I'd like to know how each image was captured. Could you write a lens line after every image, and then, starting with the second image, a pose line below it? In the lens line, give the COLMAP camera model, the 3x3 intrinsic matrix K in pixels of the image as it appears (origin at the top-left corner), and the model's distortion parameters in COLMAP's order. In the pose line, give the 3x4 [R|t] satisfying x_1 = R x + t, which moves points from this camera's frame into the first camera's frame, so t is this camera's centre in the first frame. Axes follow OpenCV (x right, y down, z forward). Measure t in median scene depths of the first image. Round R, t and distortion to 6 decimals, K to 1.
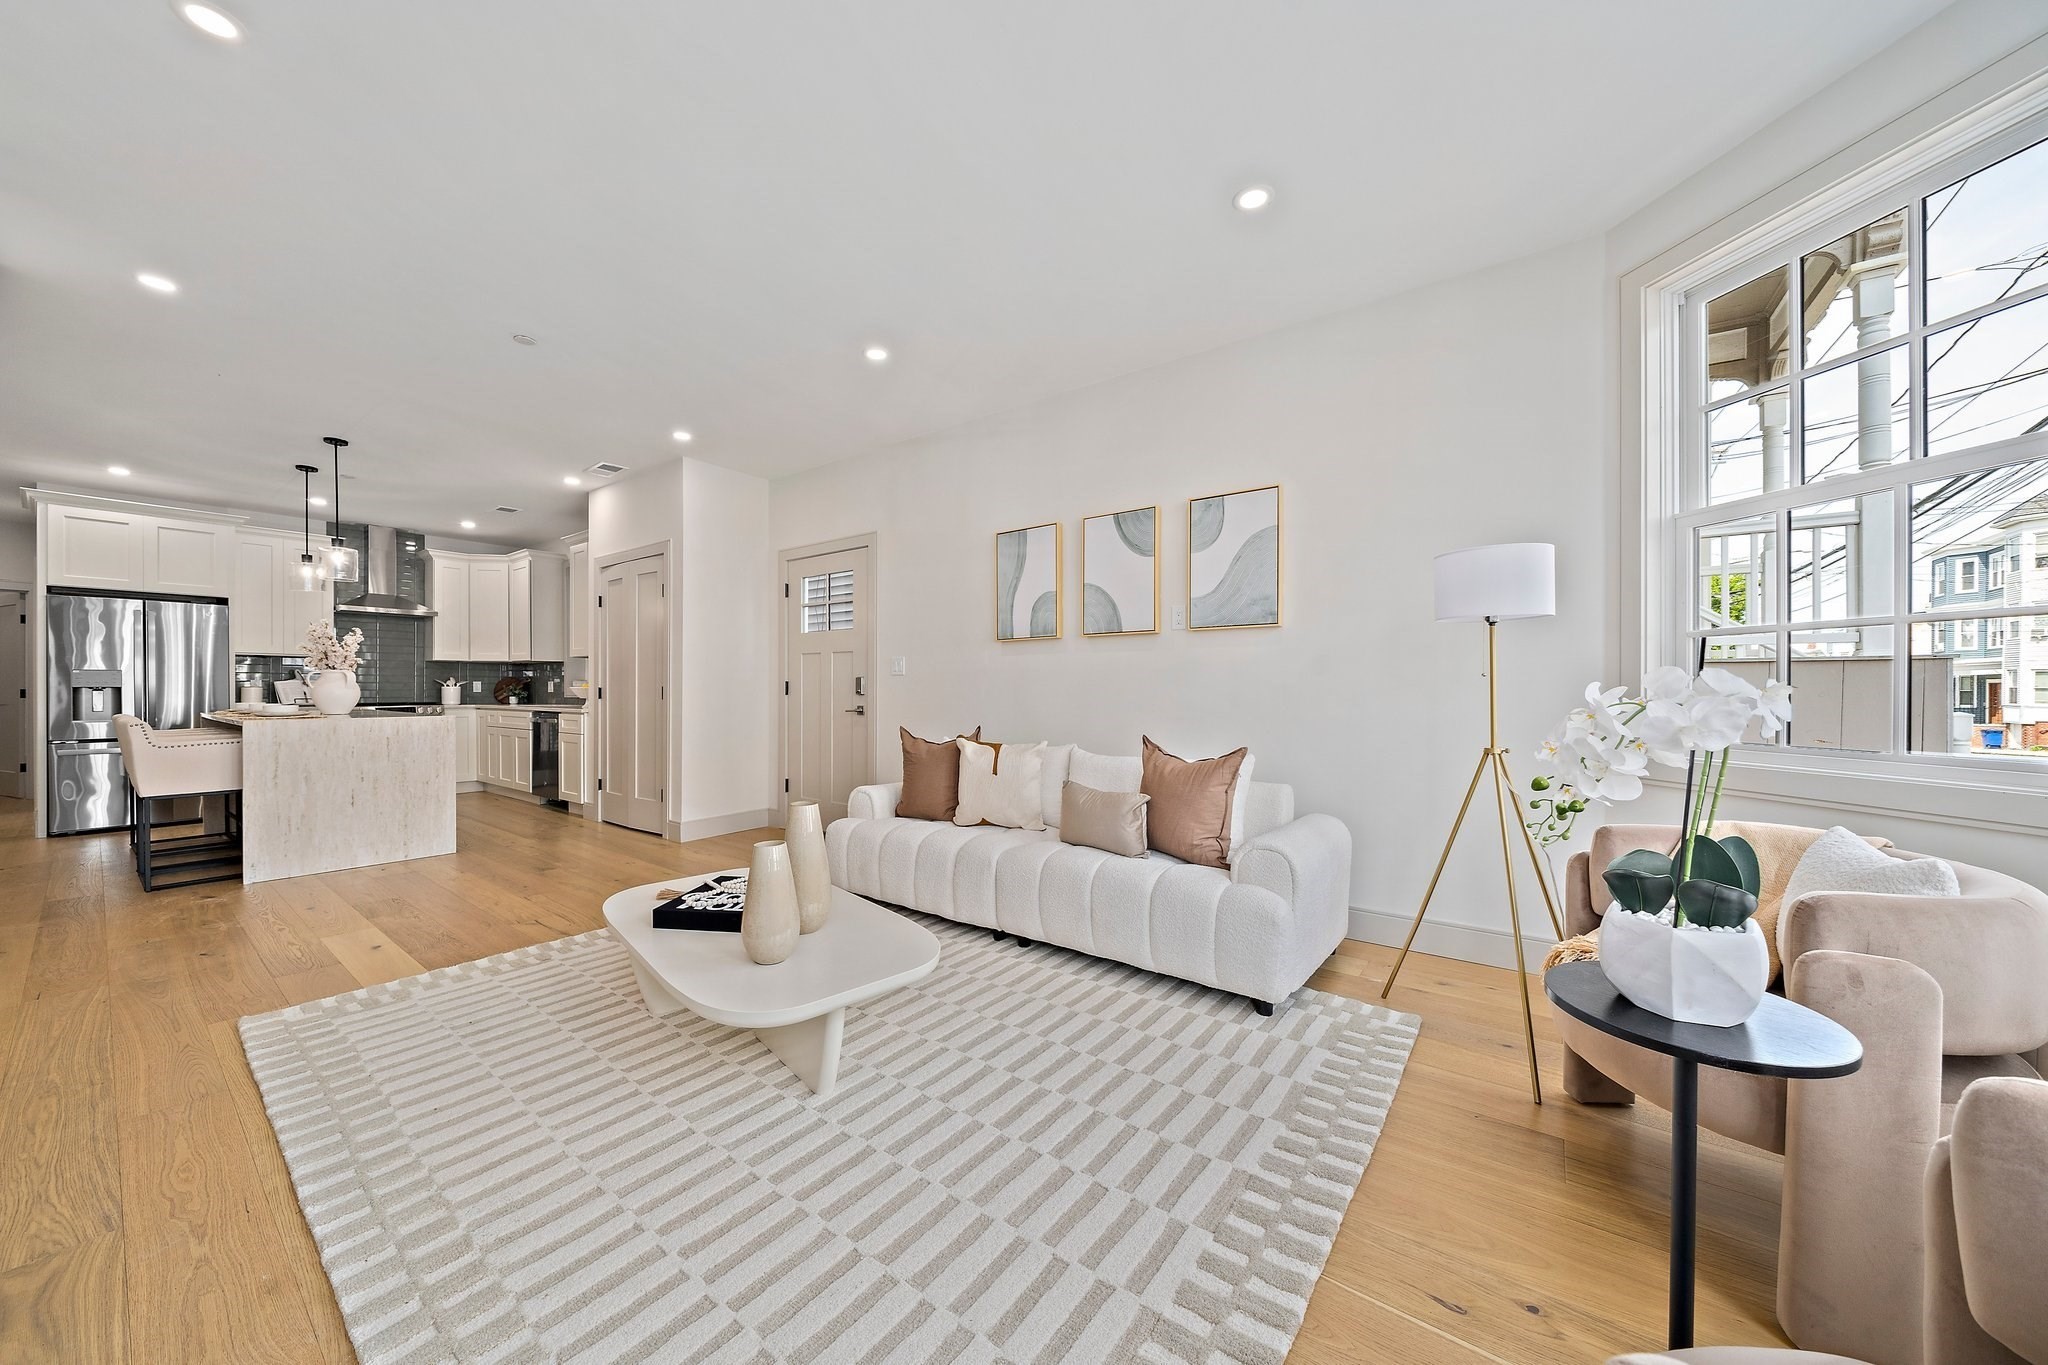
lens RADIAL K [[714.8, 0, 1020.6], [0, 714.8, 684.8], [0, 0, 1]] dist [-0.010646, 0.000341]
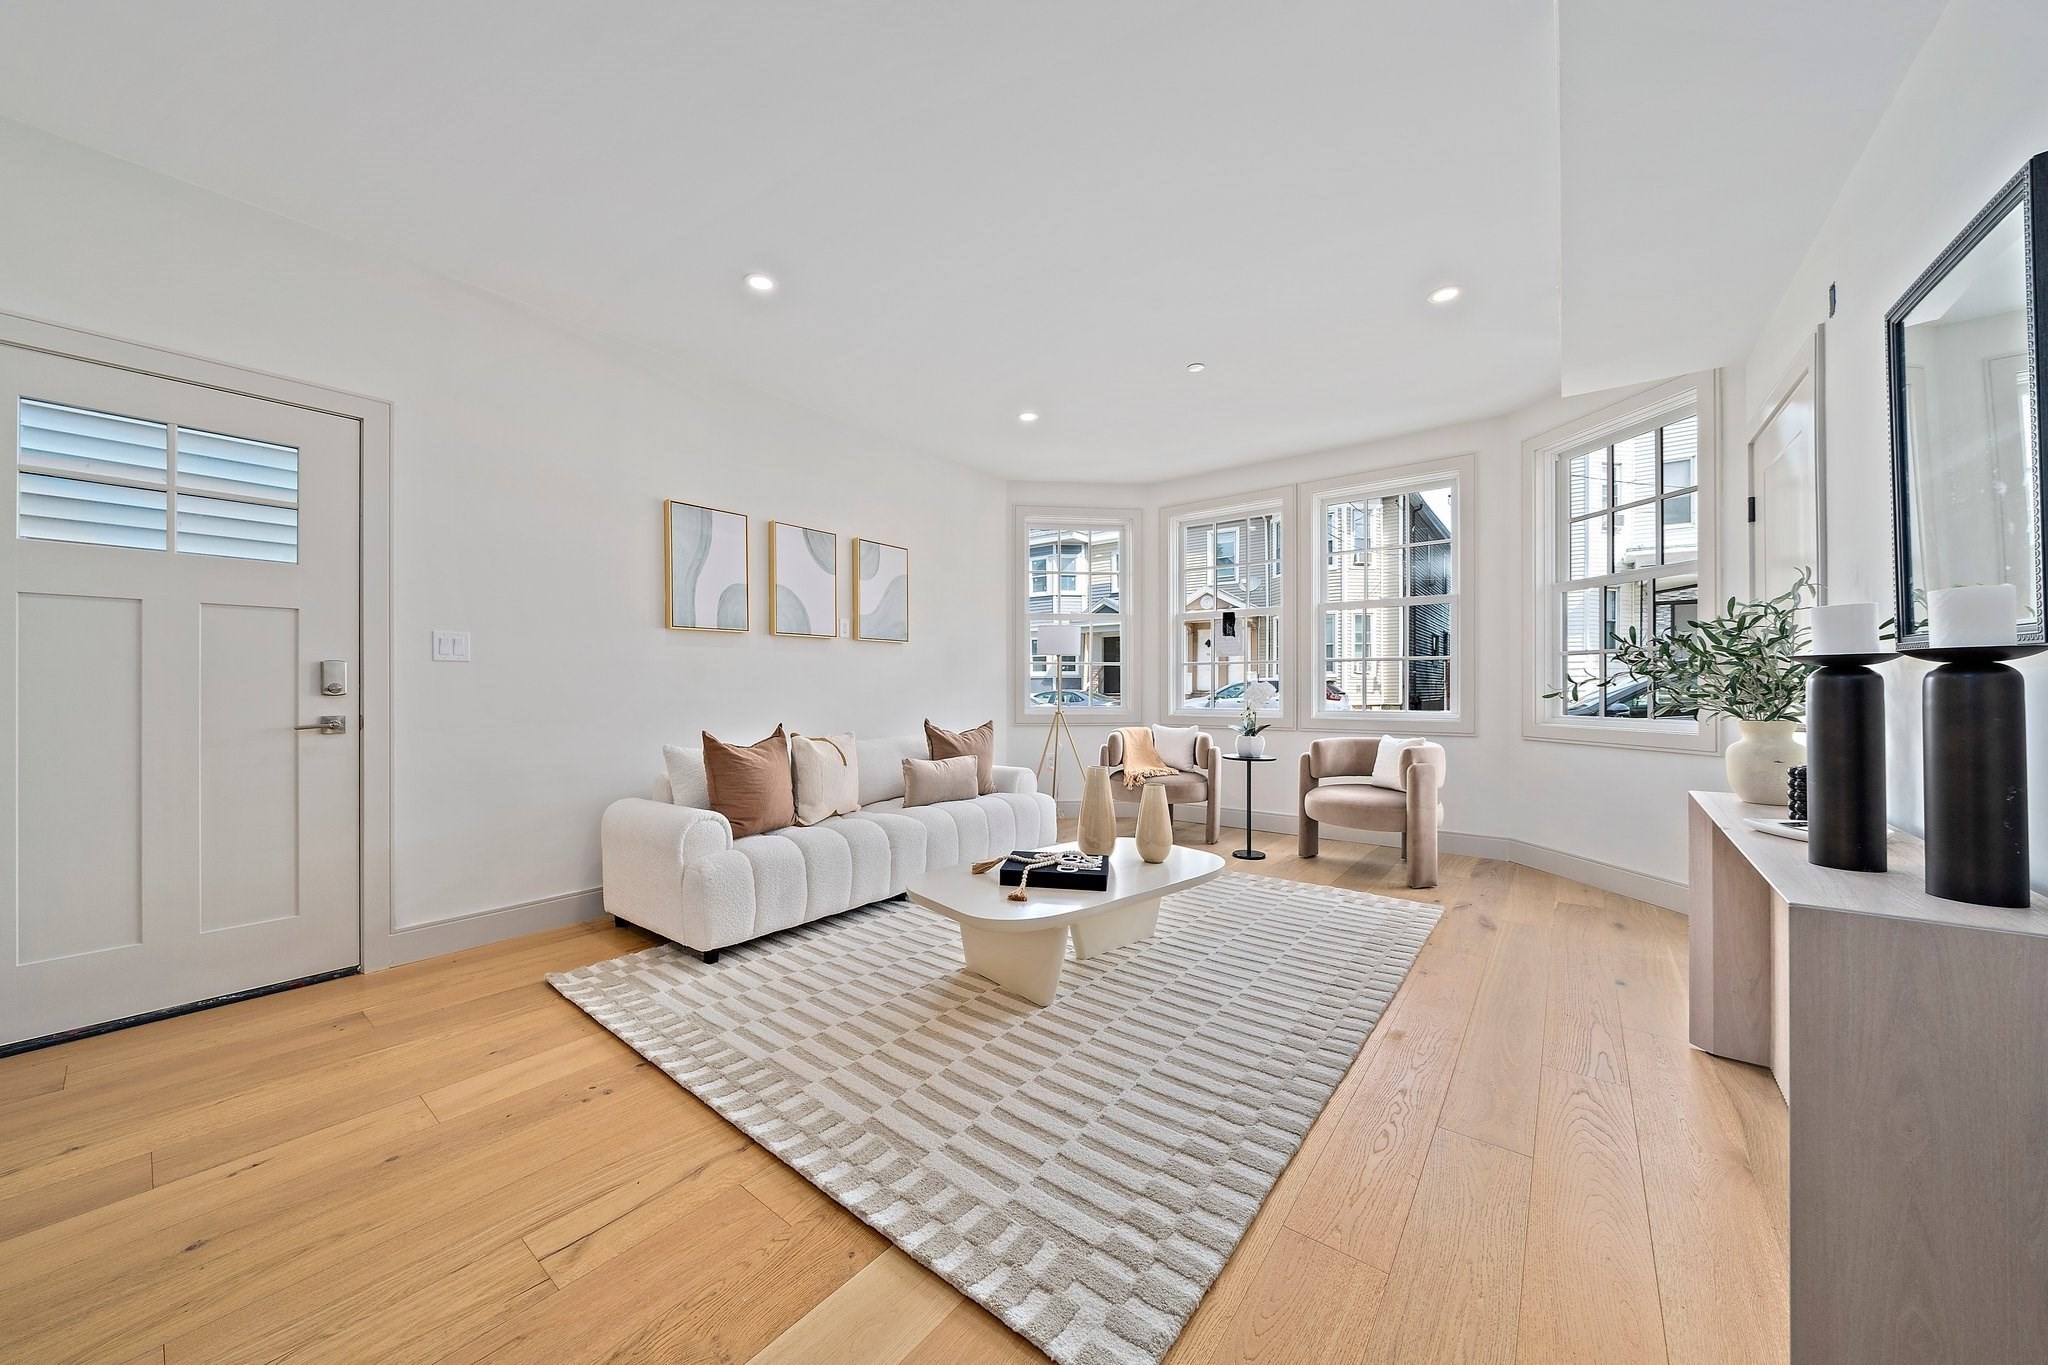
lens RADIAL K [[714.8, 0, 1003.8], [0, 714.8, 689.3], [0, 0, 1]] dist [-0.010646, 0.000341]
pose [[0.024934, -0.002810, 0.999685, -0.731391], [-0.004148, 0.999987, 0.002914, 0.006149], [-0.999680, -0.004219, 0.024922, 0.490408]]
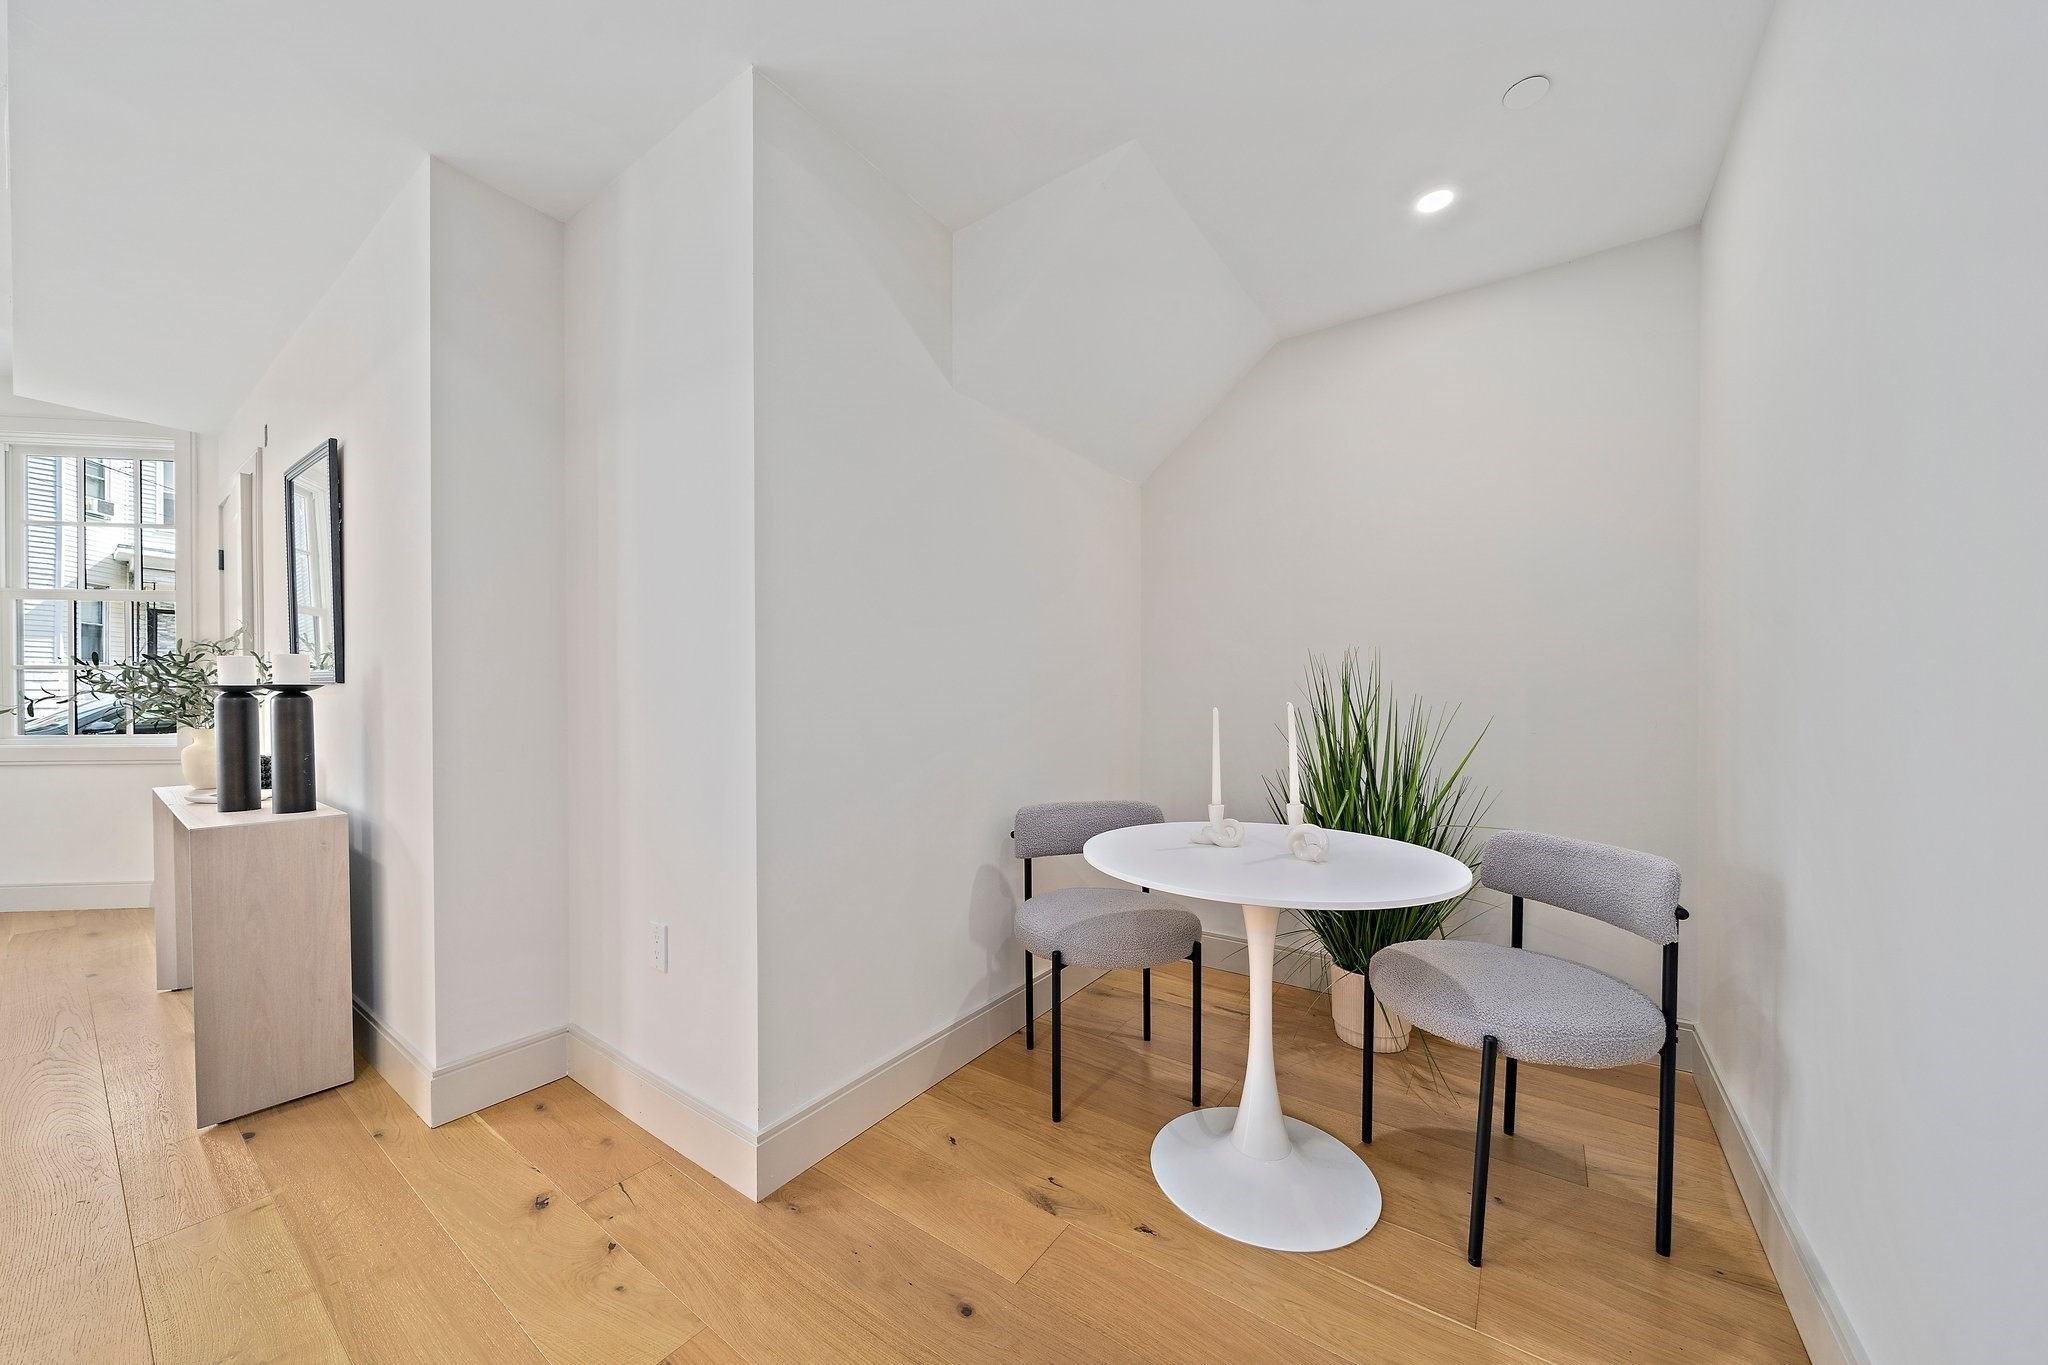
lens RADIAL K [[714.8, 0, 1008.9], [0, 714.8, 711.2], [0, 0, 1]] dist [-0.010646, 0.000341]
pose [[-0.999677, -0.001114, -0.025391, -0.922293], [-0.001183, 0.999996, 0.002678, 0.007227], [0.025388, 0.002708, -0.999674, 0.630588]]
